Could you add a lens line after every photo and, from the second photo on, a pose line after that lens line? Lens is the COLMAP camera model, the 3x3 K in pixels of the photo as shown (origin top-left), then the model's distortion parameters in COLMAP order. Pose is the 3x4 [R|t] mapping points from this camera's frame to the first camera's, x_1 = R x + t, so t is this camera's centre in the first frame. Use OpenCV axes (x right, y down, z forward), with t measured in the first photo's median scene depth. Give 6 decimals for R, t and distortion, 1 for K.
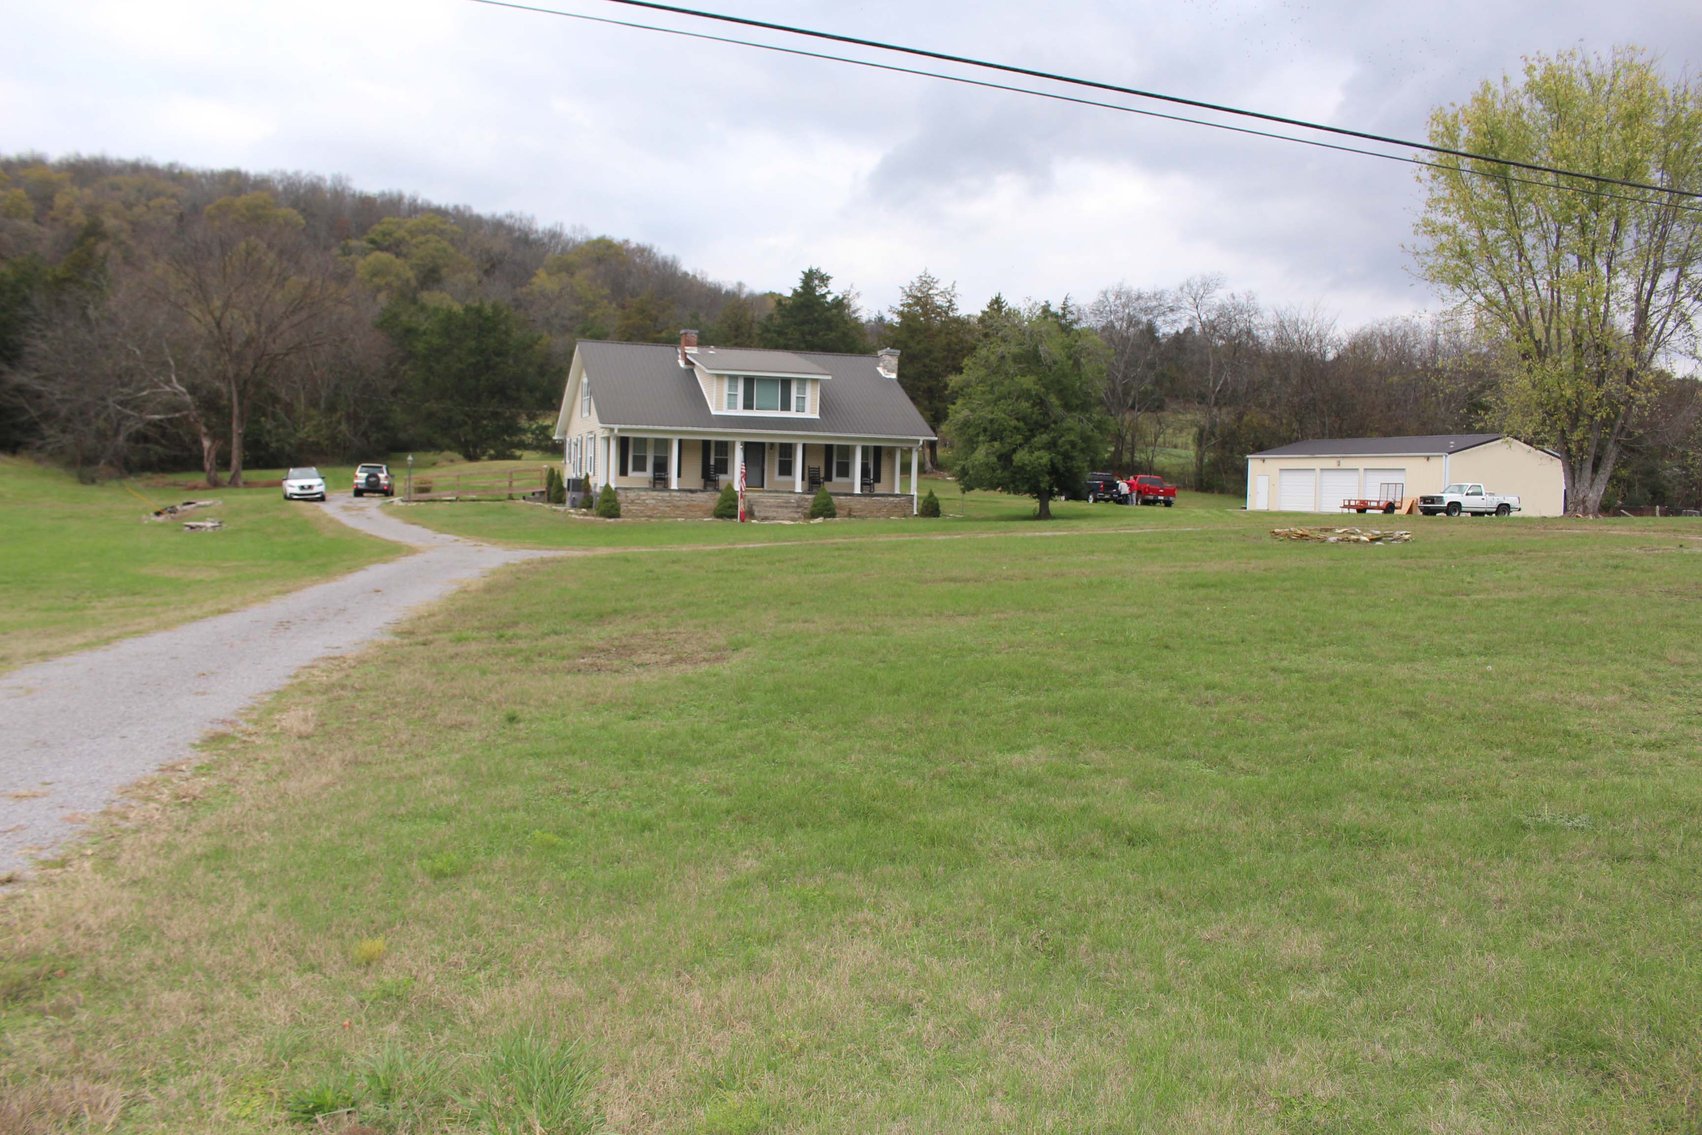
lens RADIAL K [[1398.7, 0, 859.2], [0, 1398.7, 567.8], [0, 0, 1]] dist [-0.132941, 0.060951]
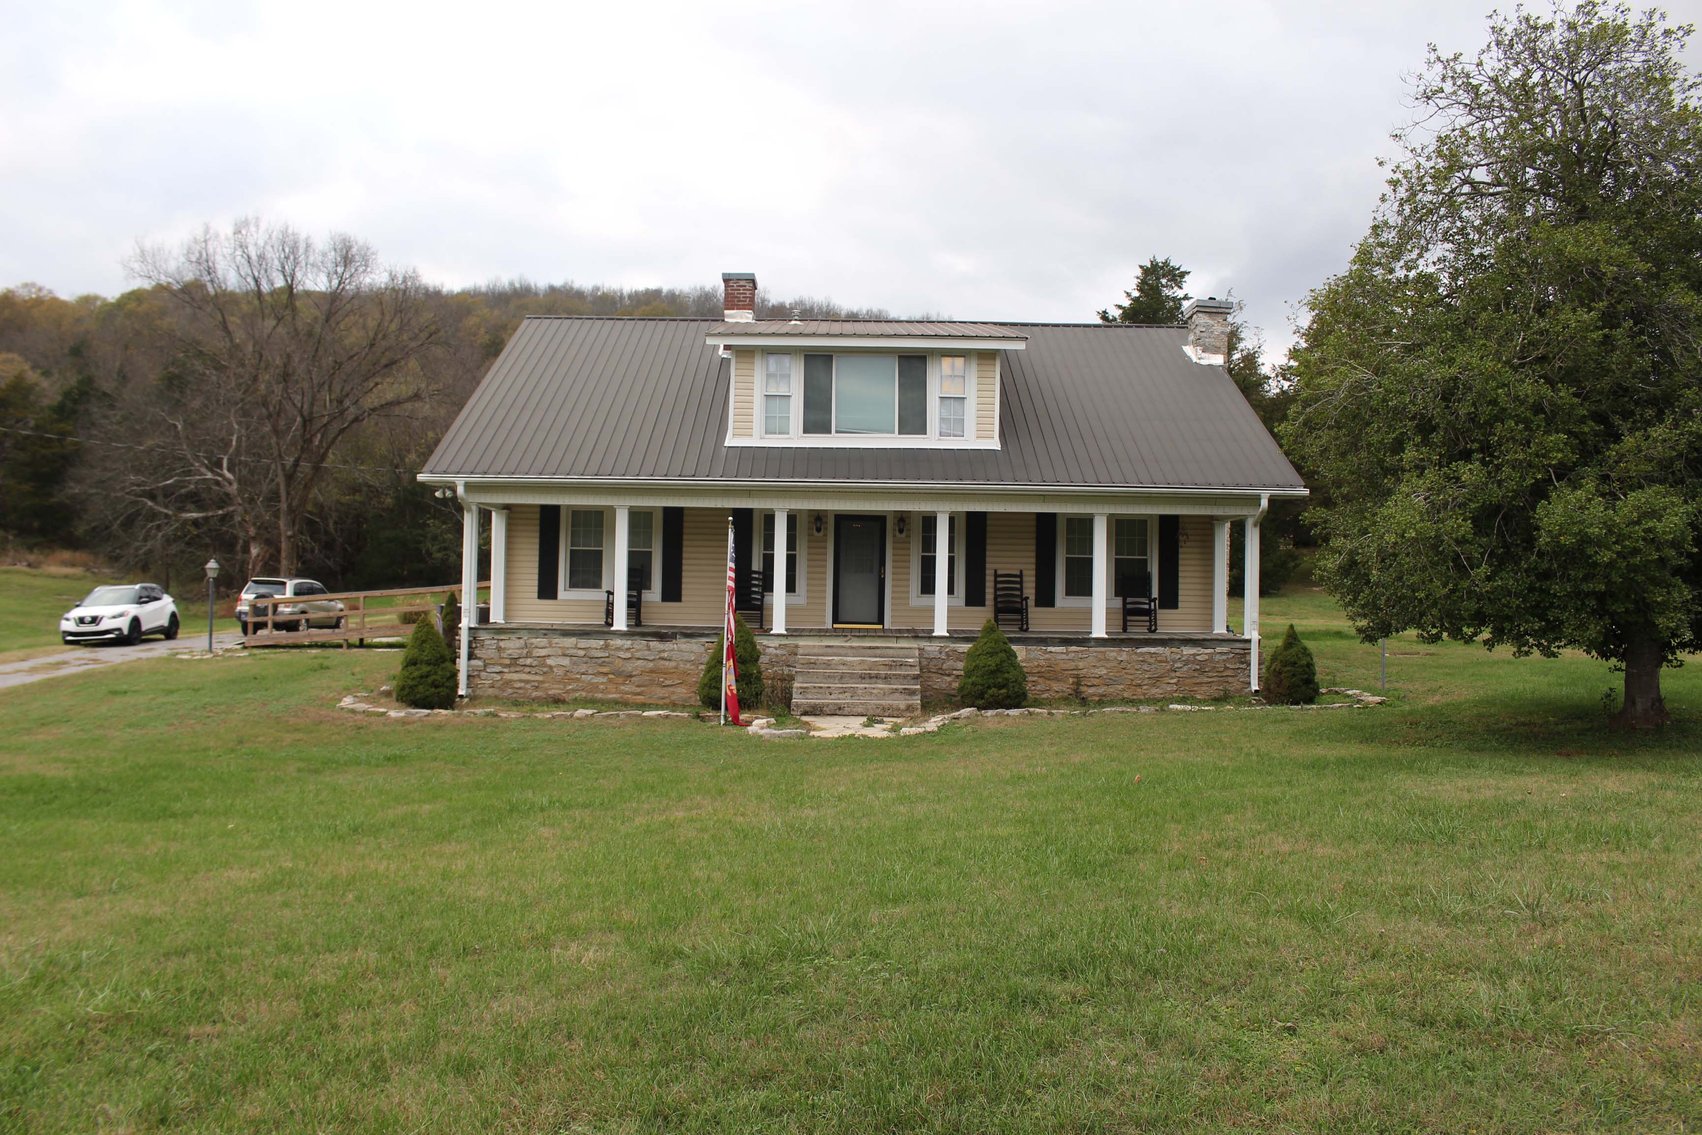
lens RADIAL K [[1398.7, 0, 838.6], [0, 1398.7, 552.1], [0, 0, 1]] dist [-0.132941, 0.060951]
pose [[0.941518, -0.021804, -0.336257, 0.053367], [-0.009582, 0.995768, -0.091398, -0.035494], [0.336826, 0.089275, 0.937325, 0.530615]]
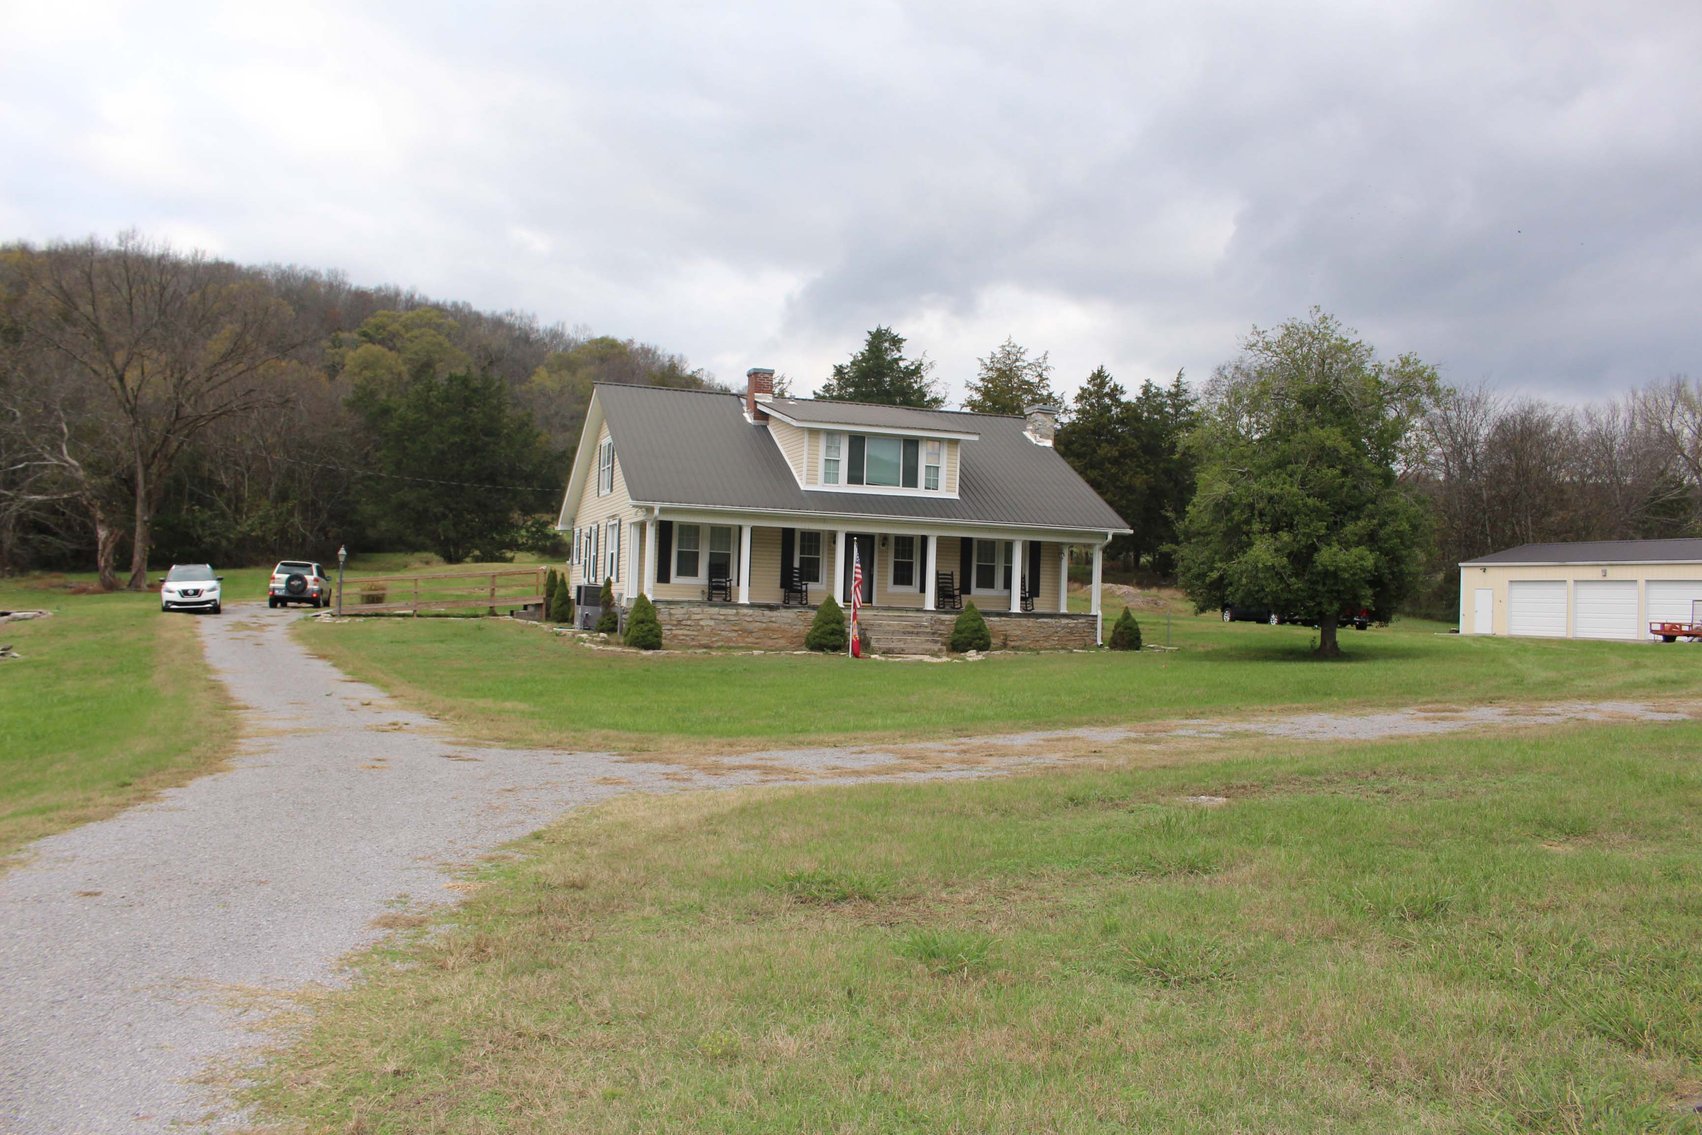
lens RADIAL K [[1398.7, 0, 853.7], [0, 1398.7, 571.8], [0, 0, 1]] dist [-0.132941, 0.060951]
pose [[0.999962, 0.008668, -0.000517, -0.067607], [-0.008682, 0.996993, -0.077001, -0.018153], [-0.000152, 0.077003, 0.997031, 0.294198]]
